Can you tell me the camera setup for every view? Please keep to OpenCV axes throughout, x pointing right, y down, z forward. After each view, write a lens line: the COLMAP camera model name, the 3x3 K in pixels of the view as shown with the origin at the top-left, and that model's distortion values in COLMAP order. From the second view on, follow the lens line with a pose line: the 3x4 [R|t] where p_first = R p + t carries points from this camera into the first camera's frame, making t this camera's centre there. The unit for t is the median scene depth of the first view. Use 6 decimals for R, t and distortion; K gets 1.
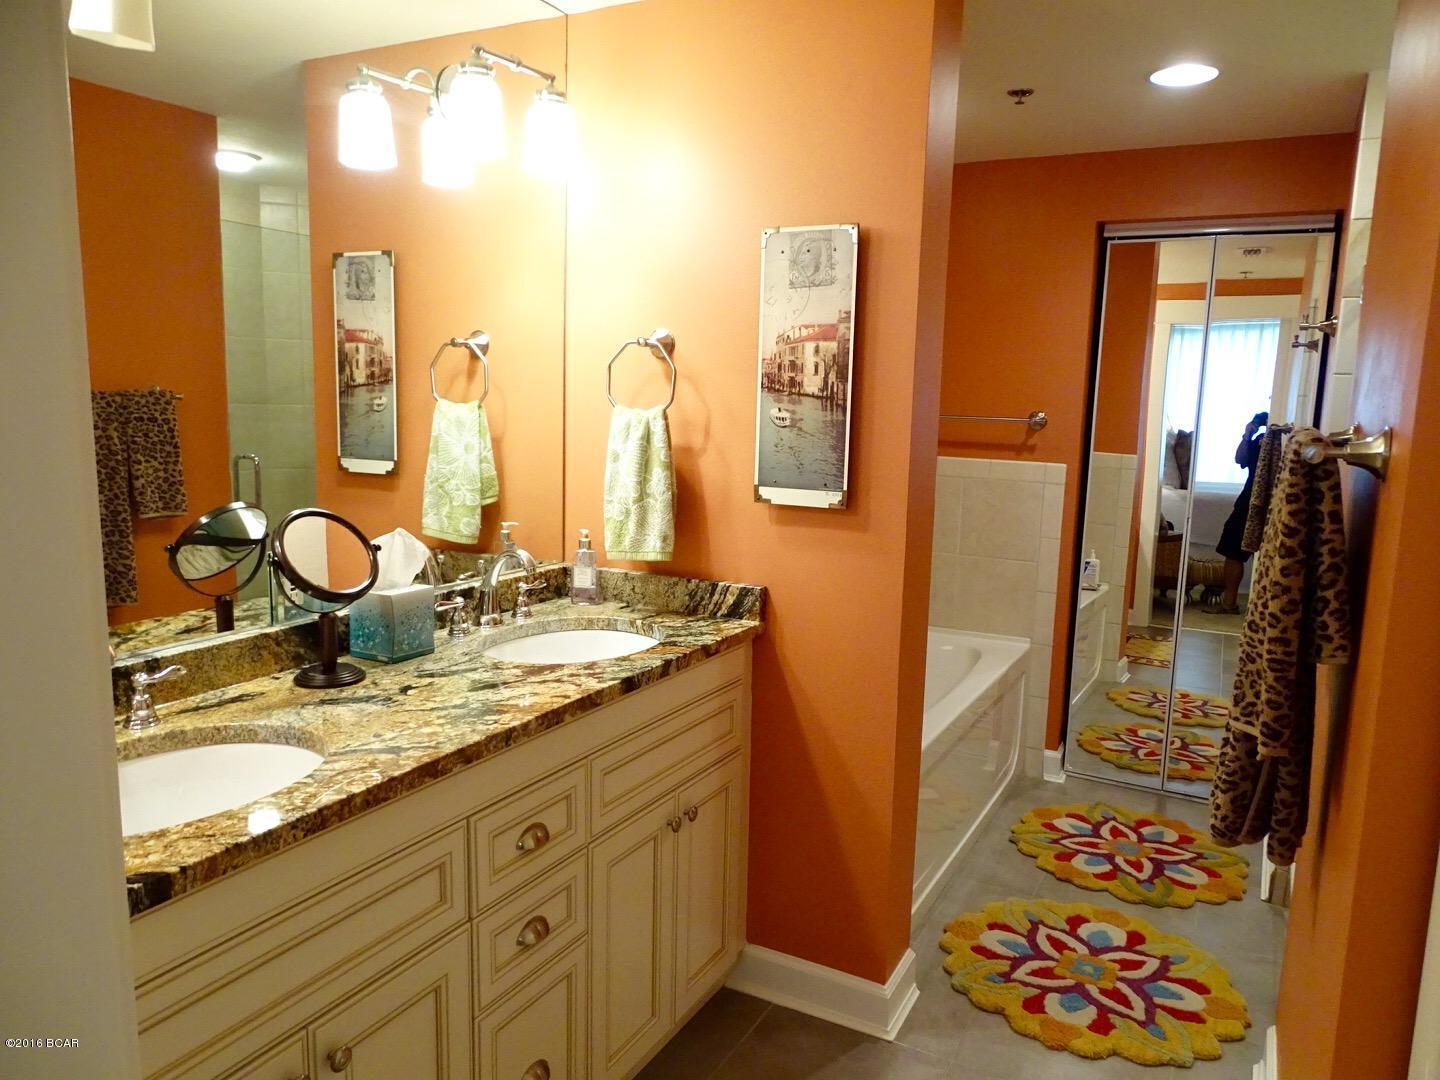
lens RADIAL K [[1012.6, 0, 736.7], [0, 1012.6, 546.6], [0, 0, 1]] dist [-0.006258, -0.004779]
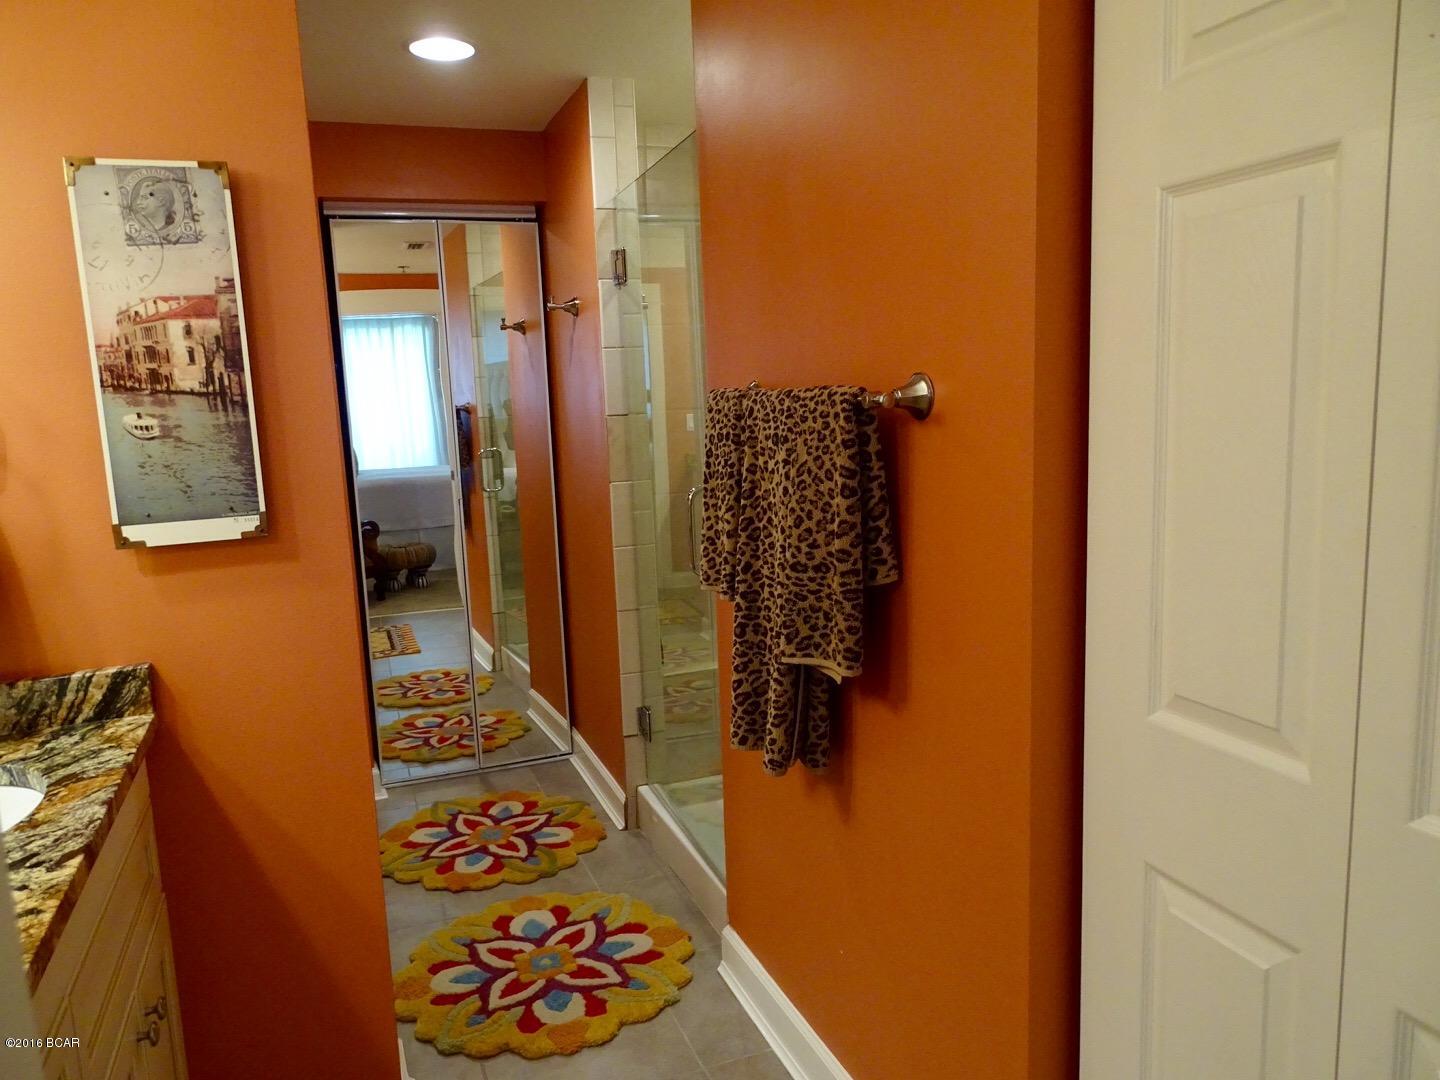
lens RADIAL K [[1012.6, 0, 724.8], [0, 1012.6, 540.7], [0, 0, 1]] dist [-0.006258, -0.004779]
pose [[0.648860, -0.170455, 0.741570, -0.229123], [0.172116, 0.982205, 0.075168, -0.029984], [-0.741186, 0.078863, 0.666651, 0.219581]]
